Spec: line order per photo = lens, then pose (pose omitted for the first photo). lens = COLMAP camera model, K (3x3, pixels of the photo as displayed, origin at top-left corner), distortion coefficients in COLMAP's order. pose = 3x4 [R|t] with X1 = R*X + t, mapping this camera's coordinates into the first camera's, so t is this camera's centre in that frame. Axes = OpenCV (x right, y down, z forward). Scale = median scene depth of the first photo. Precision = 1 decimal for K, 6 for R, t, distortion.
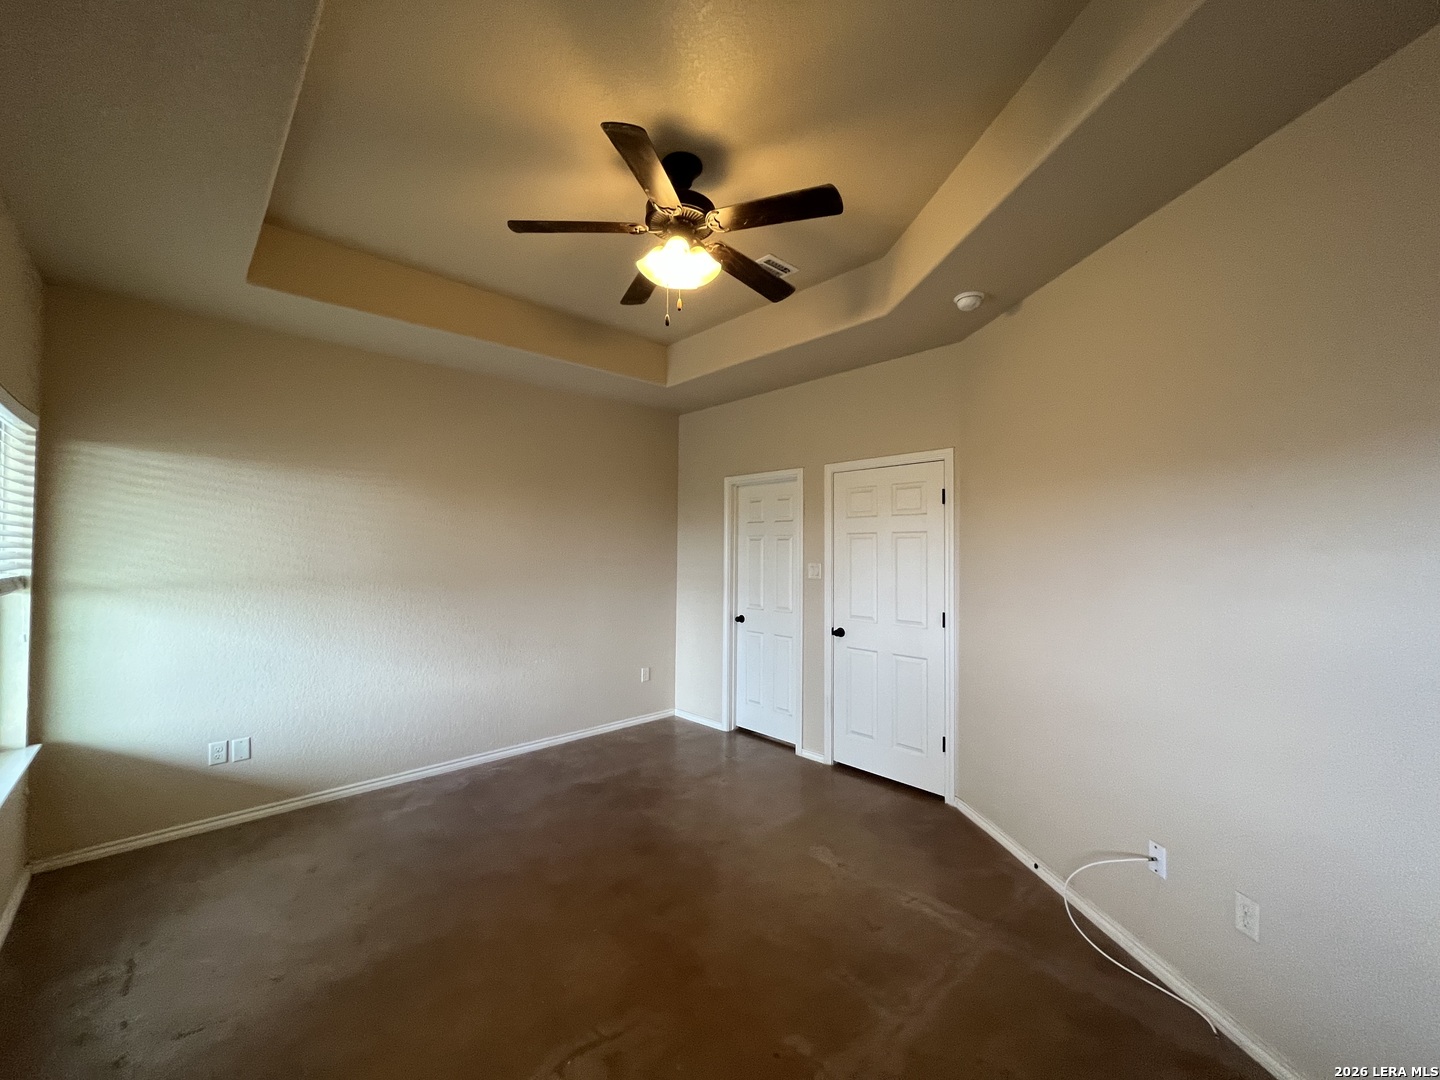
lens RADIAL K [[581.6, 0, 718.9], [0, 581.6, 540.9], [0, 0, 1]] dist [-0.002080, -0.000342]
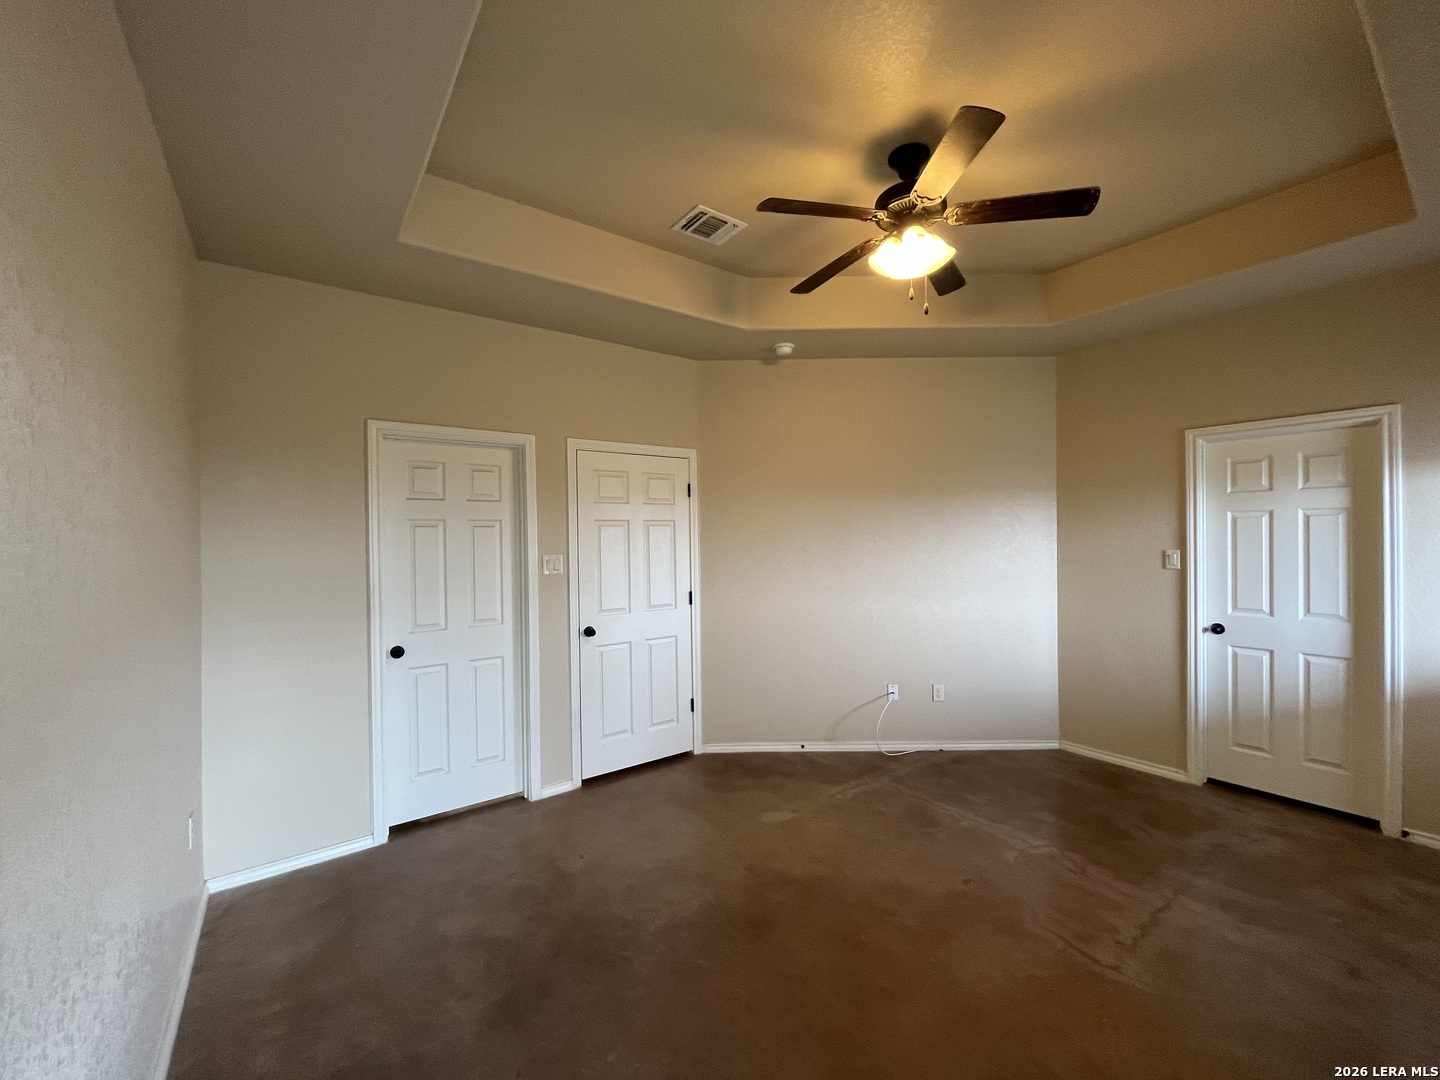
lens RADIAL K [[581.6, 0, 718.4], [0, 581.6, 540.3], [0, 0, 1]] dist [-0.002080, -0.000342]
pose [[0.117818, -0.013476, 0.992944, -0.708570], [-0.002947, 0.999899, 0.013920, 0.005695], [-0.993031, -0.004566, 0.117766, 0.766452]]
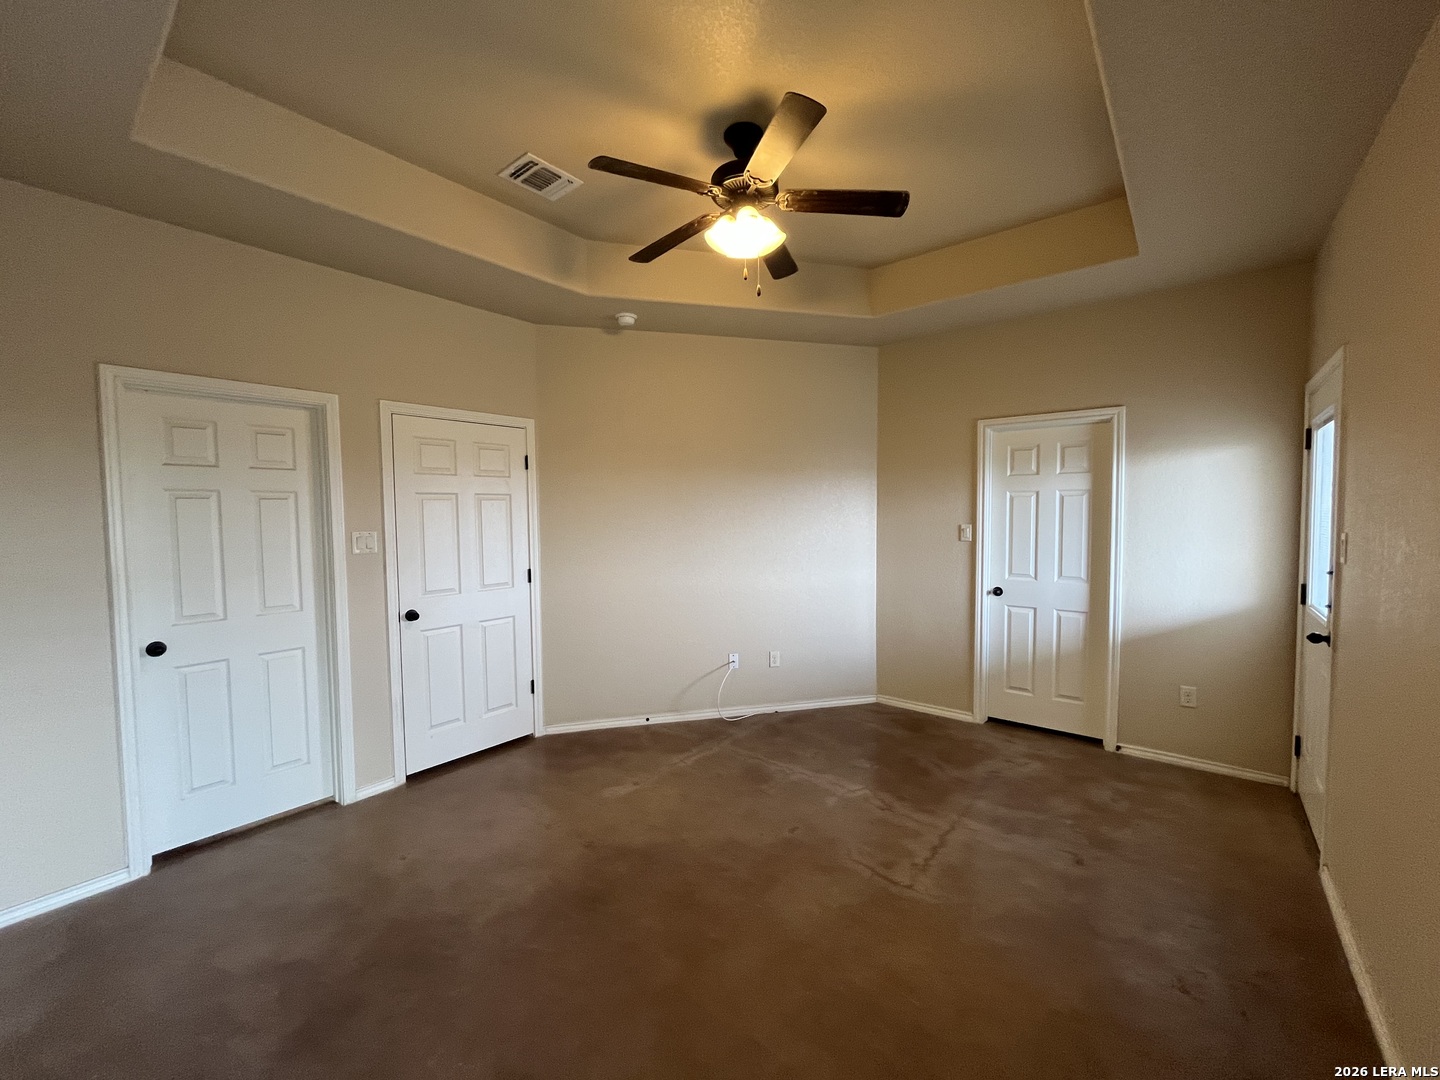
lens RADIAL K [[581.6, 0, 719.9], [0, 581.6, 540.6], [0, 0, 1]] dist [-0.002080, -0.000342]
pose [[-0.132358, -0.054982, 0.989676, -0.703946], [-0.007972, 0.998487, 0.054405, 0.006746], [-0.991170, -0.000689, -0.132596, 0.746294]]
